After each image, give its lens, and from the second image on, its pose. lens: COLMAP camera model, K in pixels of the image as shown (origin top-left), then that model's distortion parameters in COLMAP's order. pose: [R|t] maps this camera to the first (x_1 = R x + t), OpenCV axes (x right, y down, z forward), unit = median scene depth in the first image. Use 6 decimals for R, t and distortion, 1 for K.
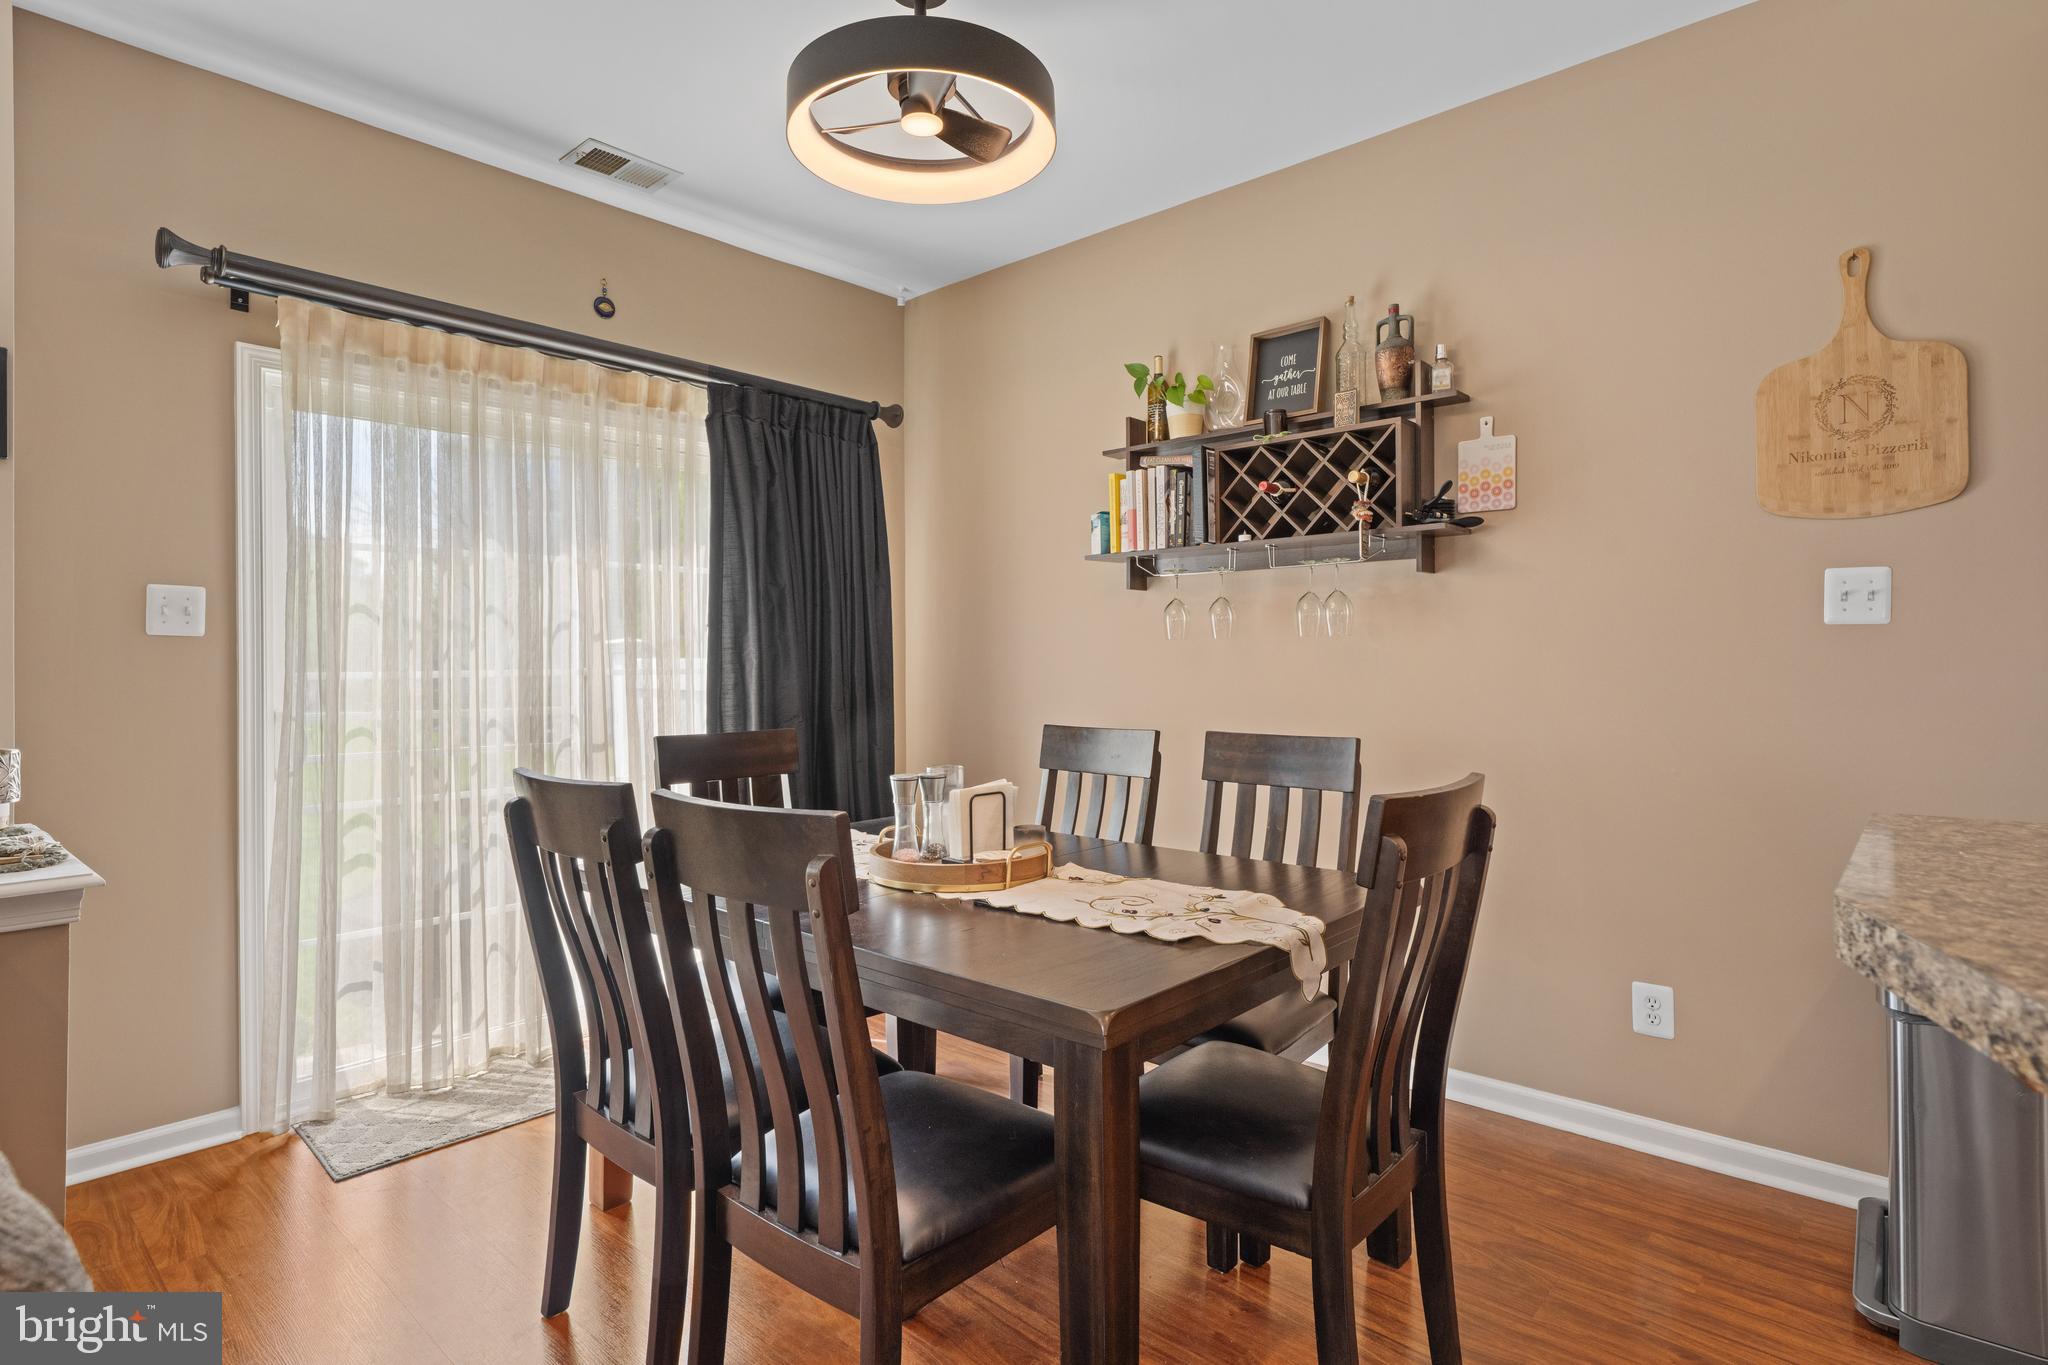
lens RADIAL K [[1061.8, 0, 1031.2], [0, 1061.8, 659.7], [0, 0, 1]] dist [-0.001396, 0.001969]
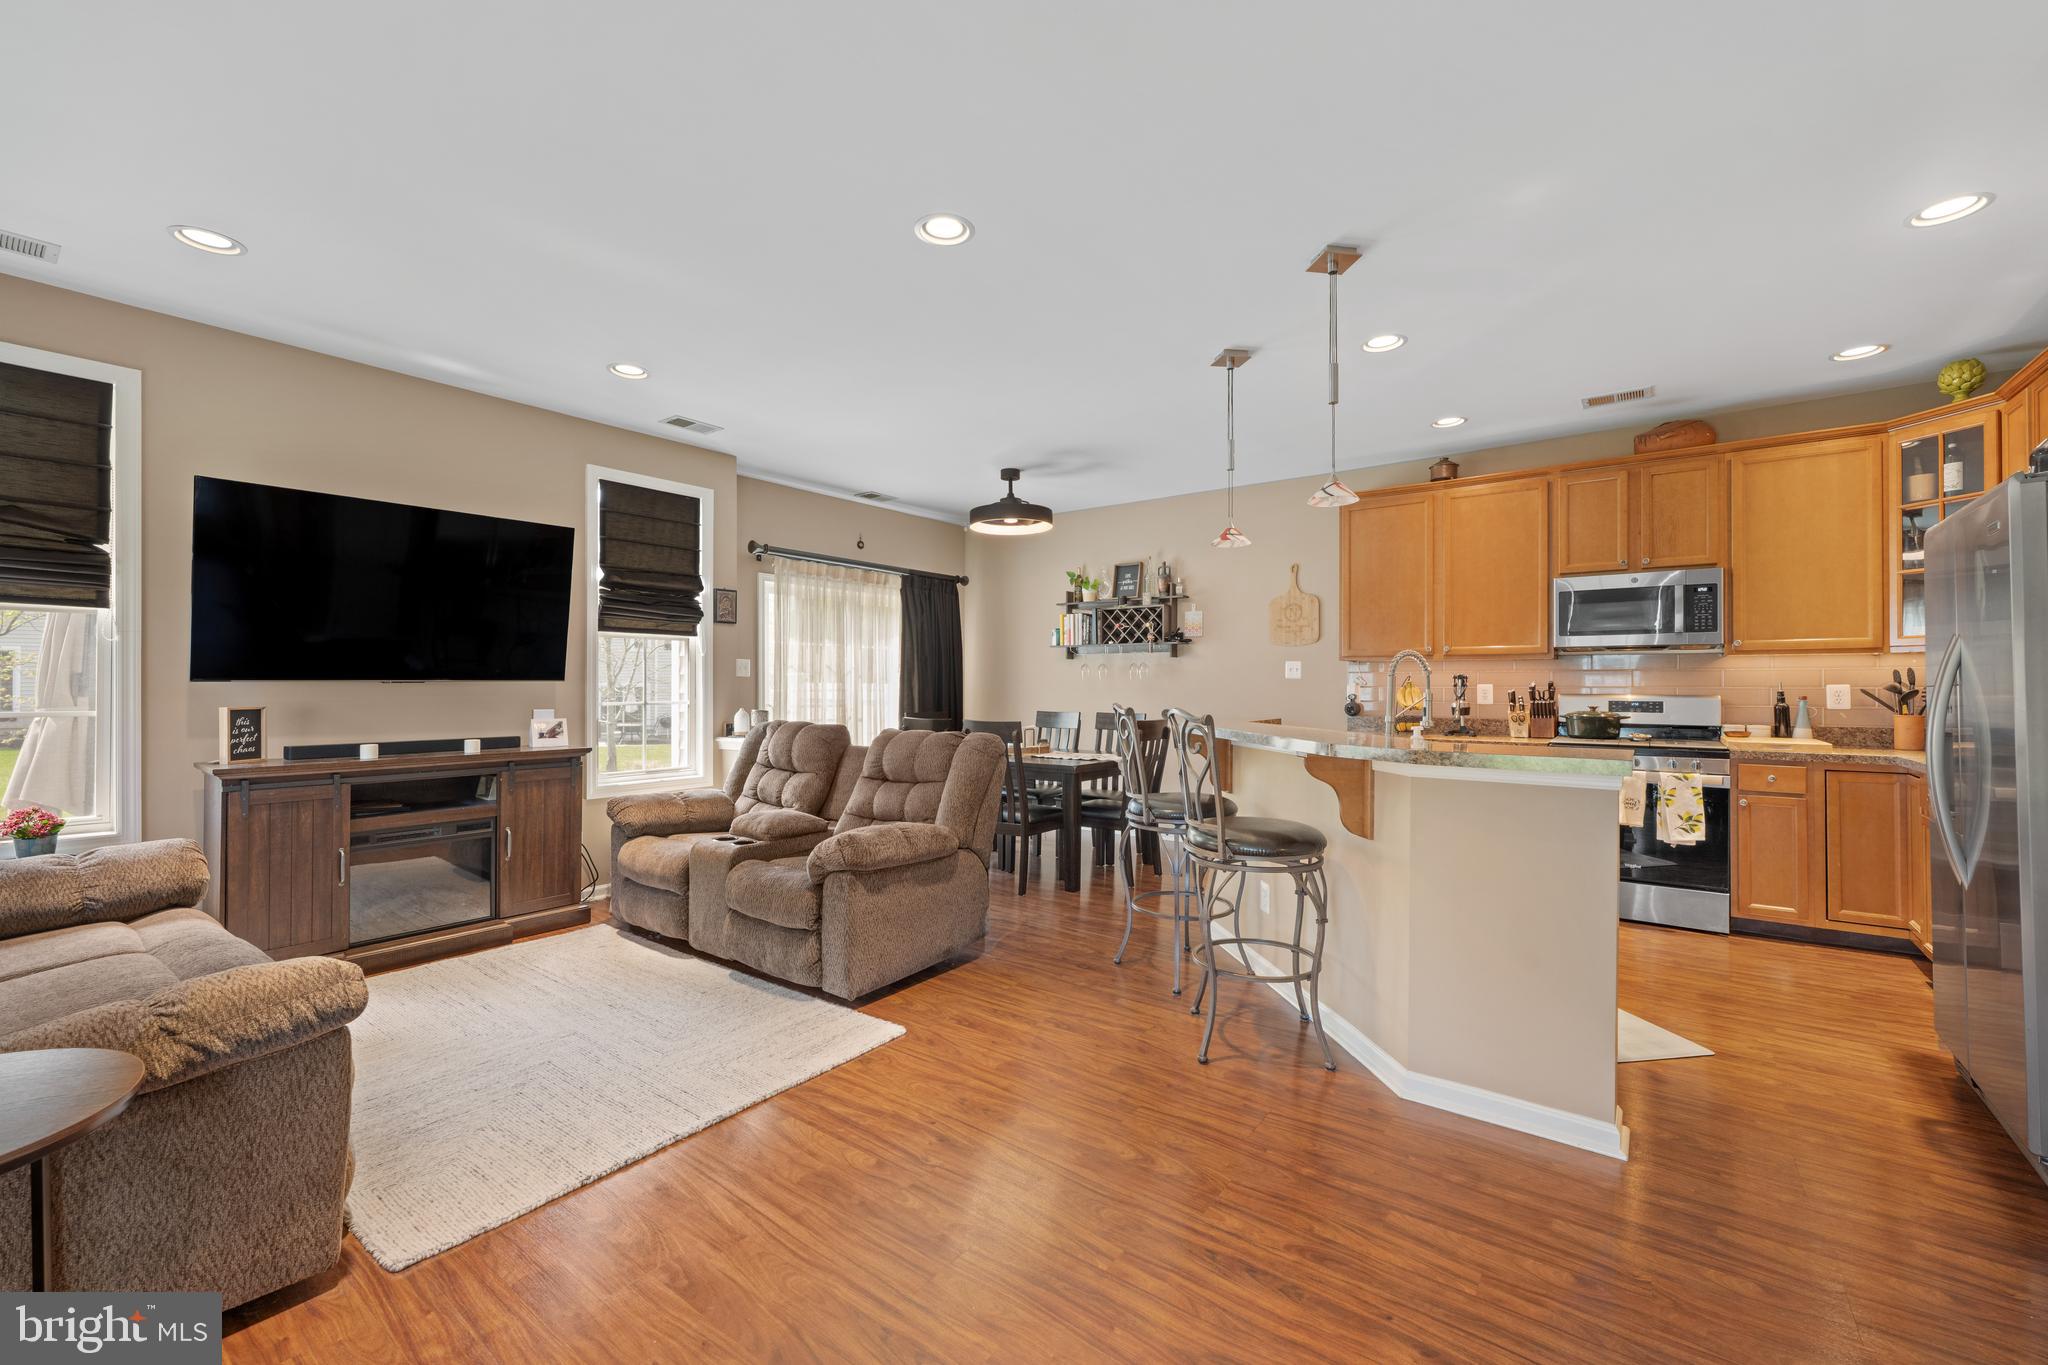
lens RADIAL K [[815.6, 0, 1023.8], [0, 815.6, 679.8], [0, 0, 1]] dist [-0.010340, 0.001619]
pose [[0.996824, 0.008925, 0.079131, -0.195188], [-0.008763, 0.999959, -0.002396, -0.013090], [-0.079149, 0.001695, 0.996861, -1.116919]]
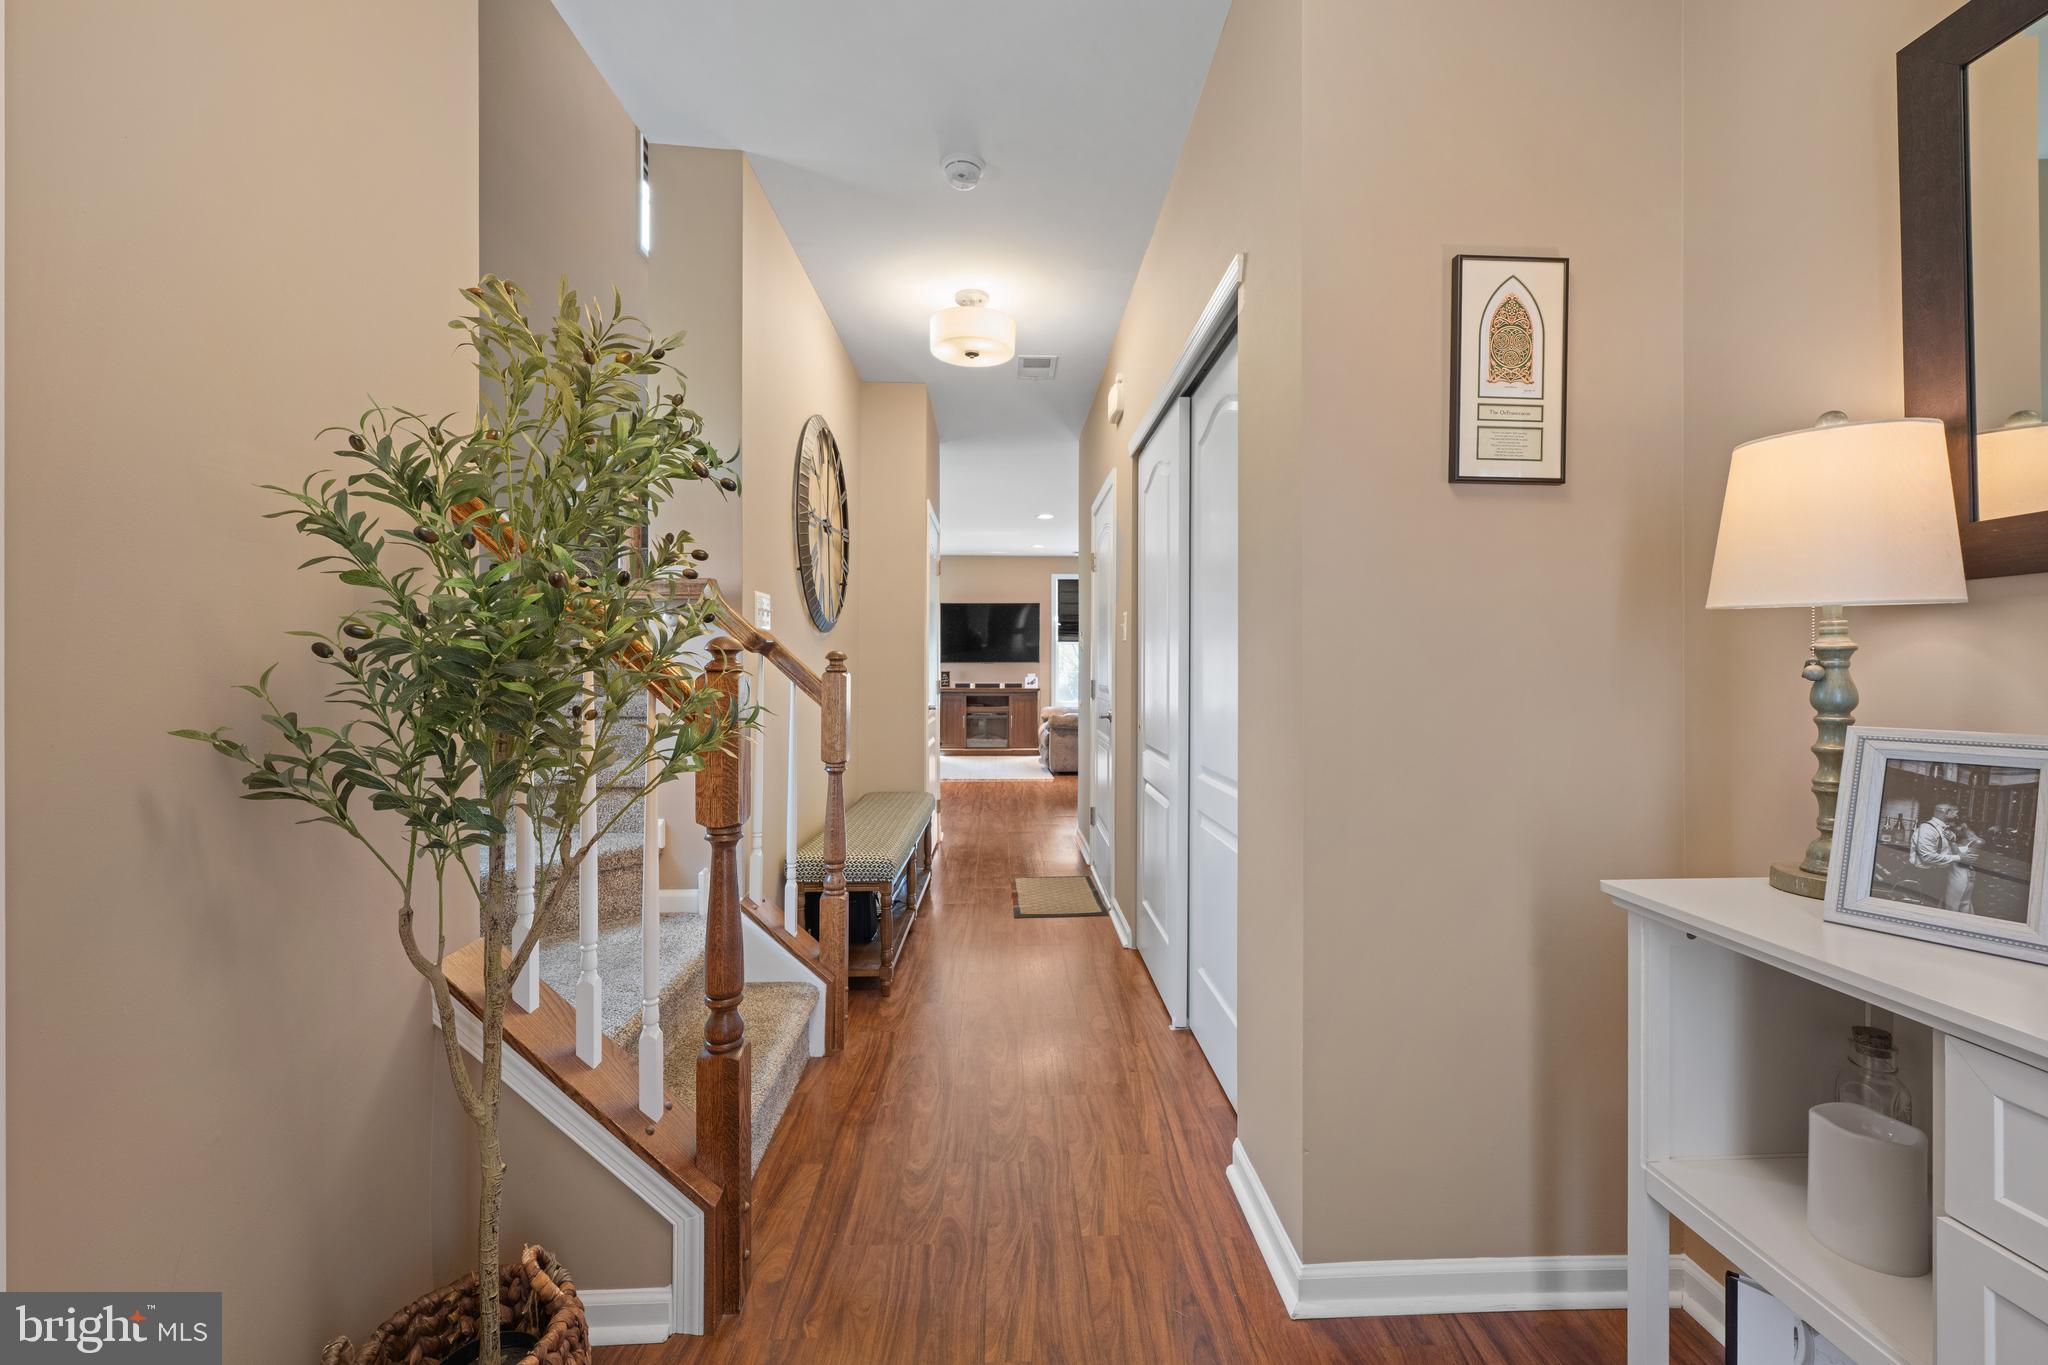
lens RADIAL K [[815.6, 0, 1018.1], [0, 815.6, 666.6], [0, 0, 1]] dist [-0.010340, 0.001619]
pose [[0.682170, 0.009181, -0.731136, 1.733820], [-0.005131, 0.999957, 0.007770, -0.018367], [0.731176, -0.001549, 0.682187, -2.193387]]
